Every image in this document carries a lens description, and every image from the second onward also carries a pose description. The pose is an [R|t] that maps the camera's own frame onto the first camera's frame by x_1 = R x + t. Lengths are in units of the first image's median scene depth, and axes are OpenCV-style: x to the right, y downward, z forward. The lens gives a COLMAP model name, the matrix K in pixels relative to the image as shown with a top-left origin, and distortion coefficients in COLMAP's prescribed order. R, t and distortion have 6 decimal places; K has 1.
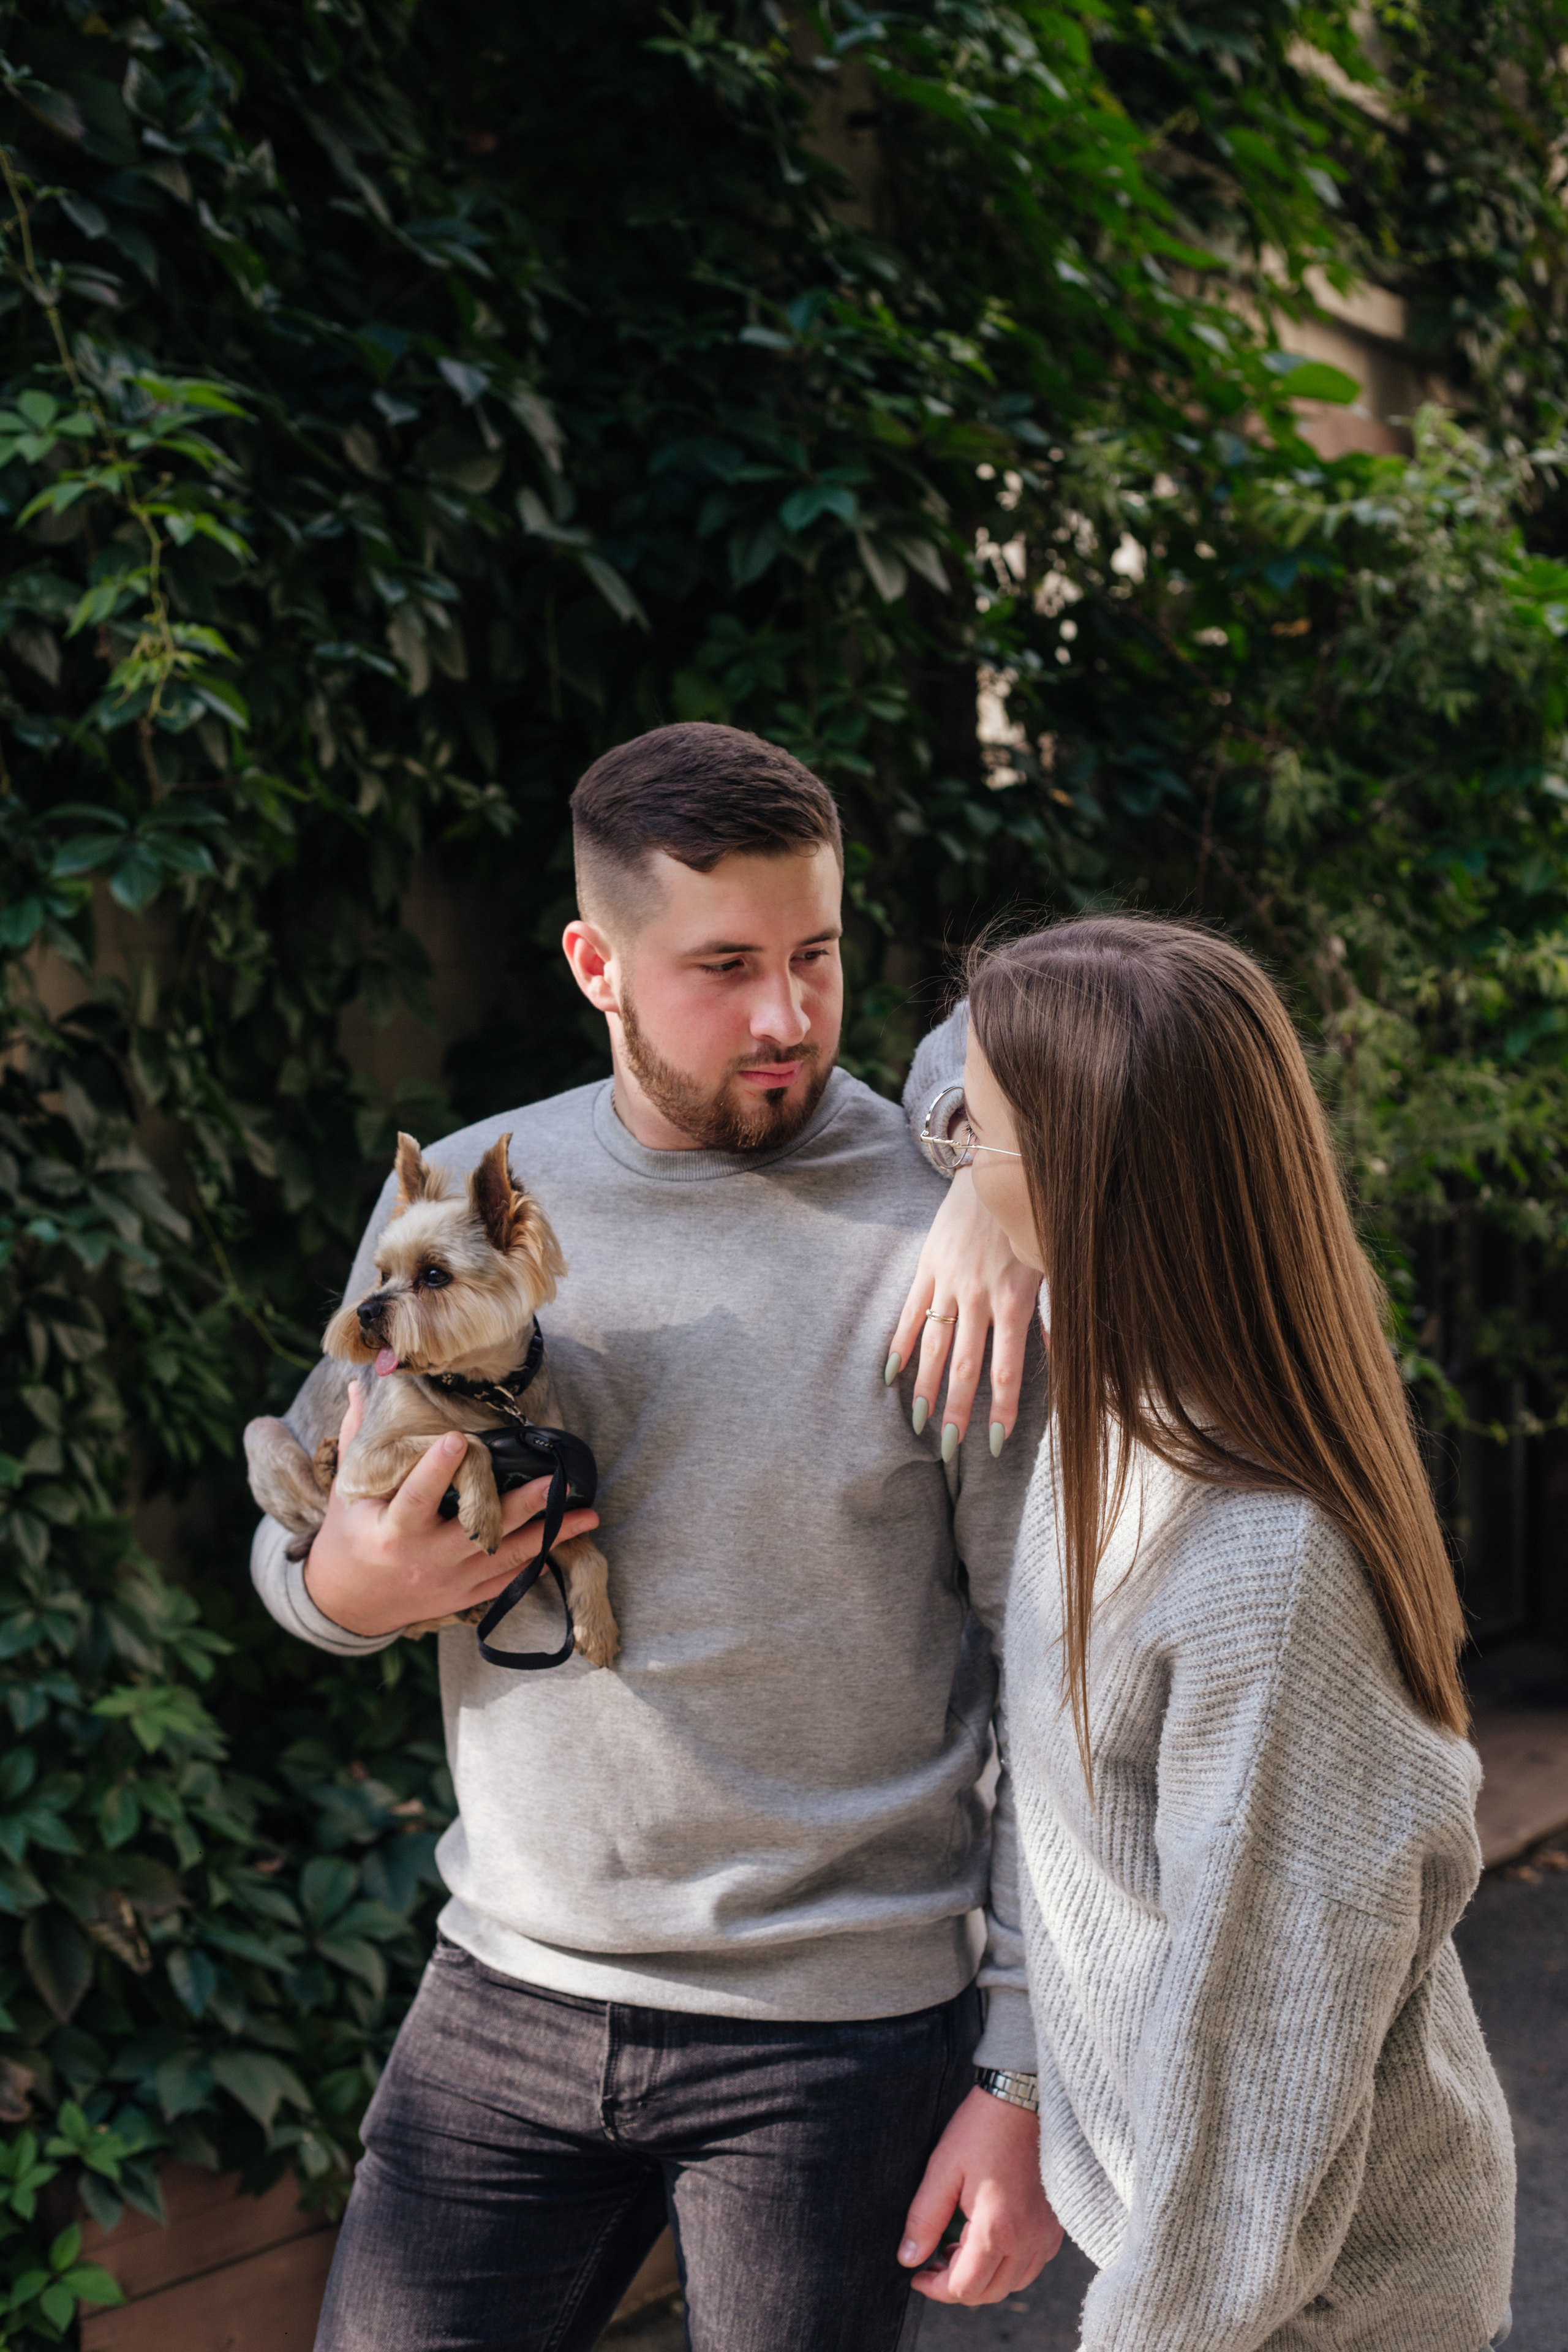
lens RADIAL K [[3340.3, 0, 784.0], [0, 3340.3, 1176.0], [0, 0, 1]] dist [-0.084787, -0.078211]
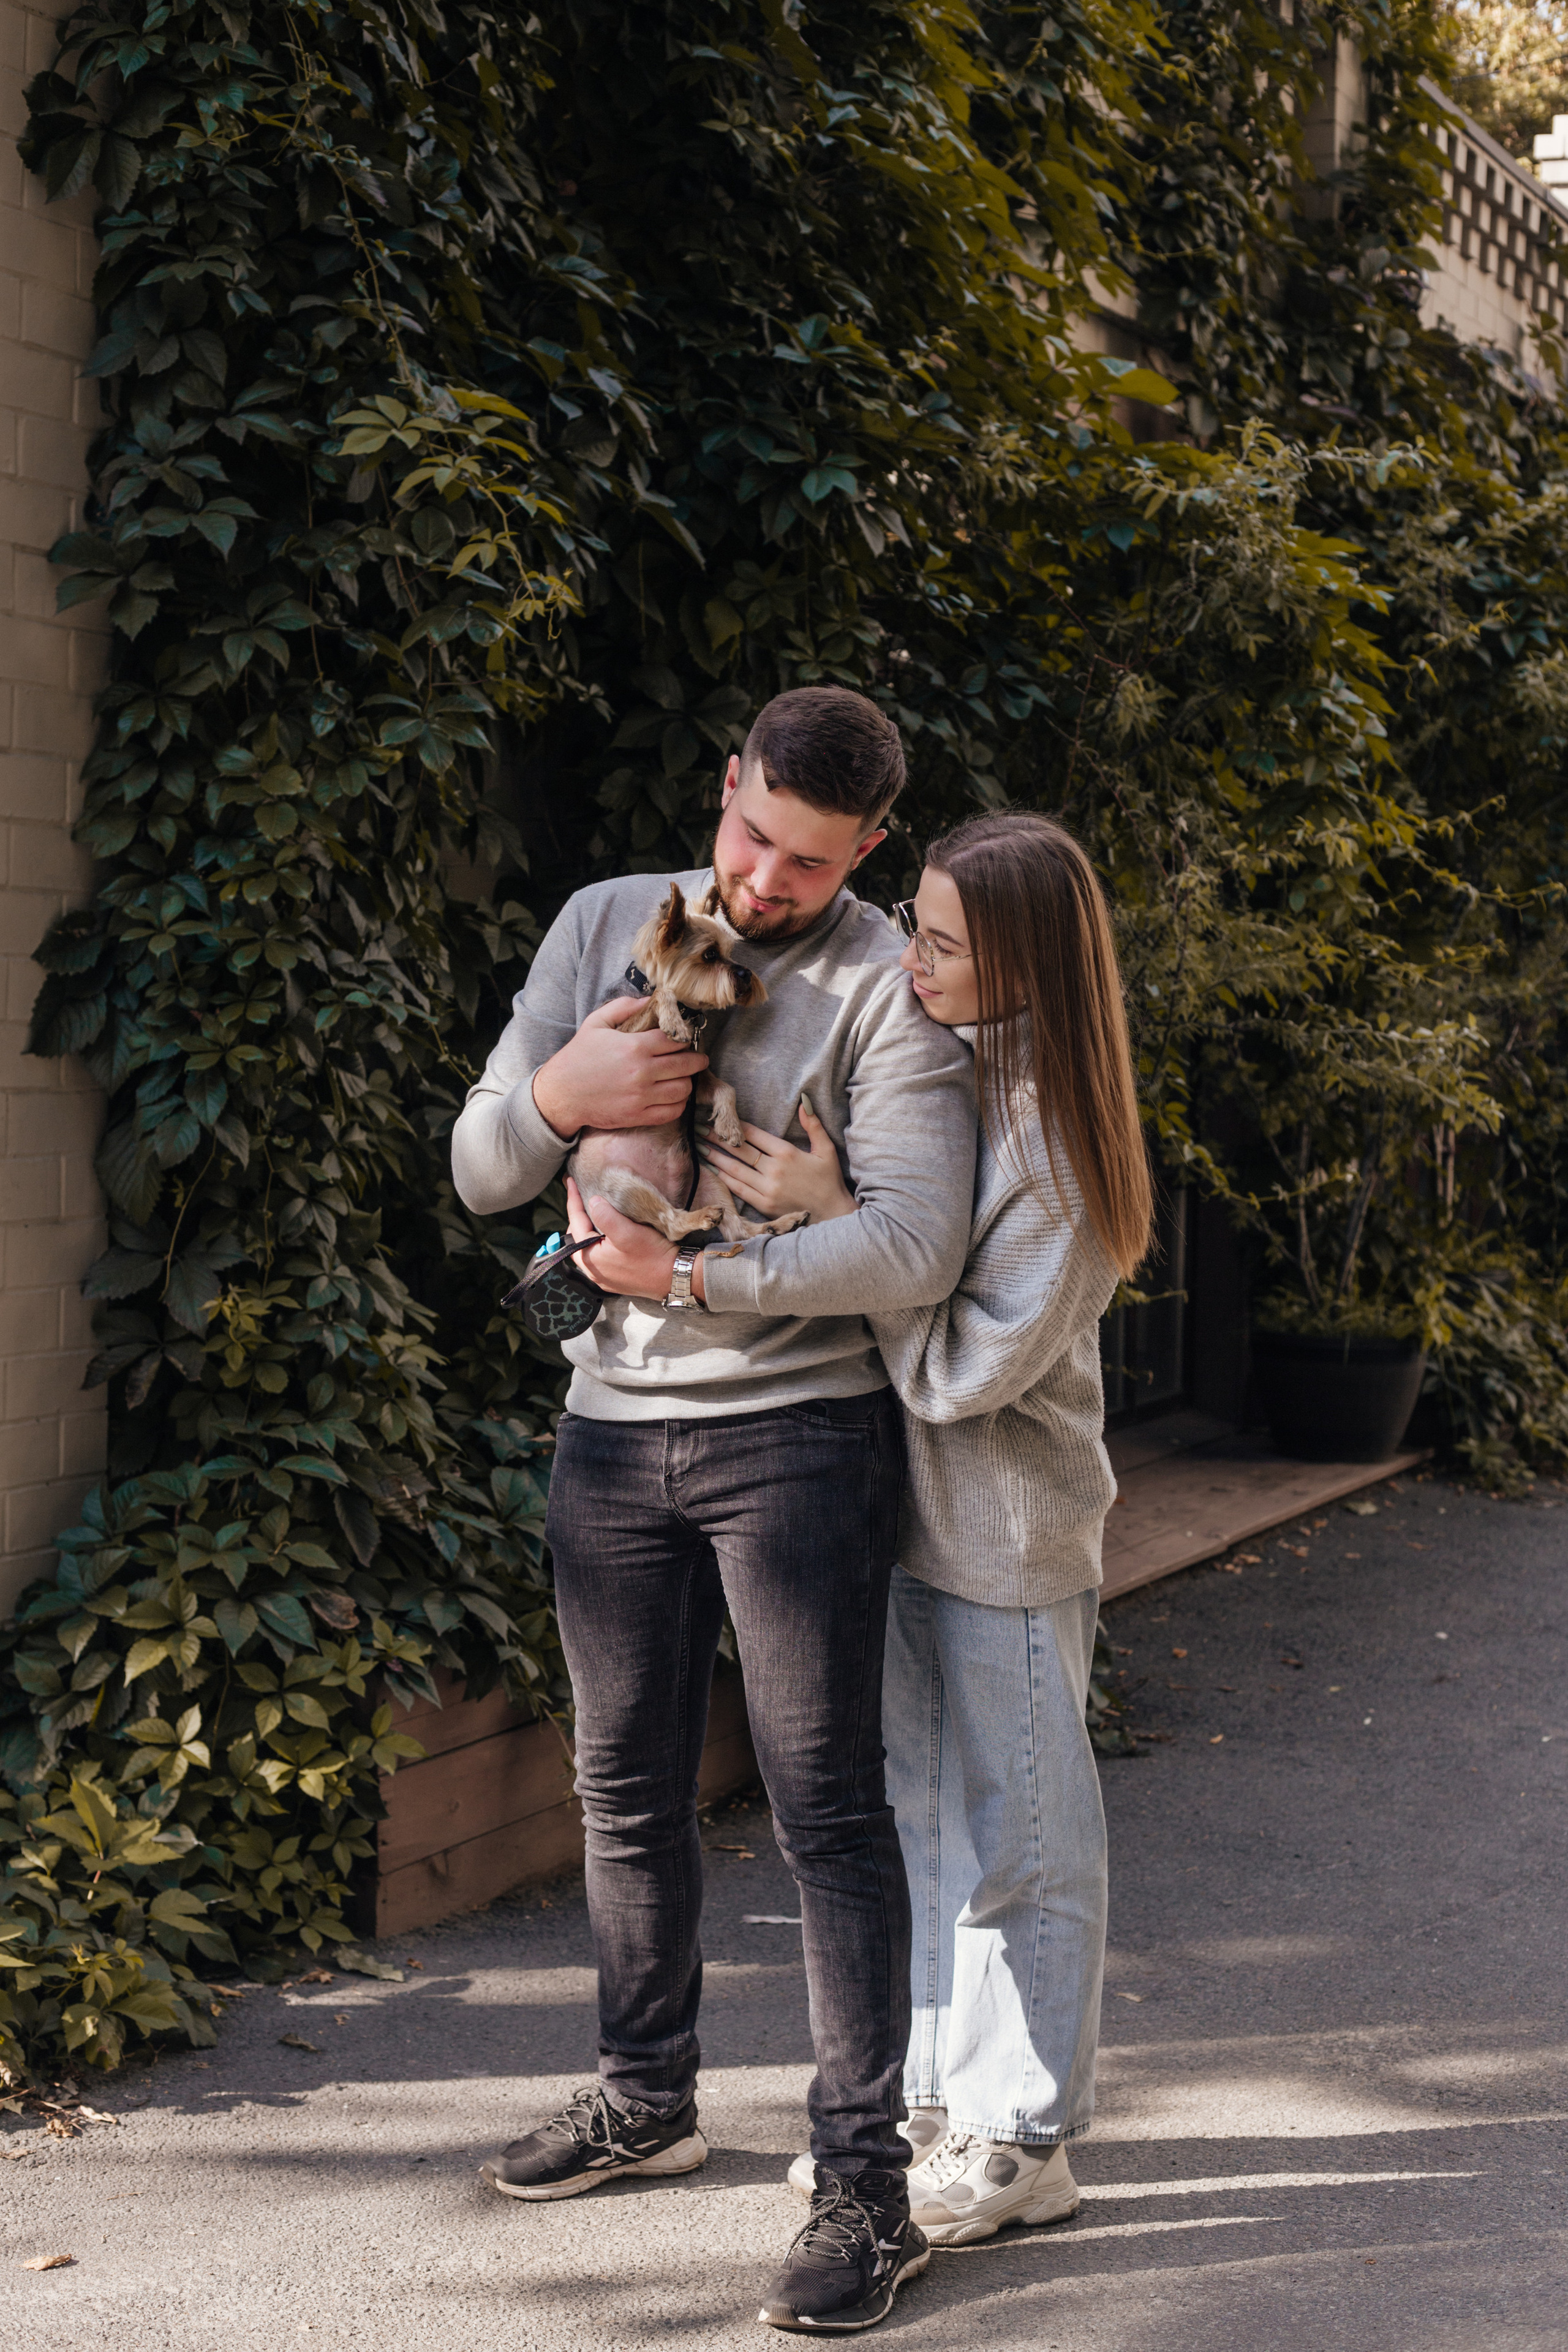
lens RADIAL K [[3443.7, 0, 784.0], [0, 3443.7, 1176.0], [0, 0, 1]] dist [-0.070931, 0.023332]
pose [[0.987243, 0.012333, 0.158744, -0.219230], [-0.018052, 0.999237, 0.034635, 0.029579], [-0.158196, -0.037058, 0.986712, -0.366212]]
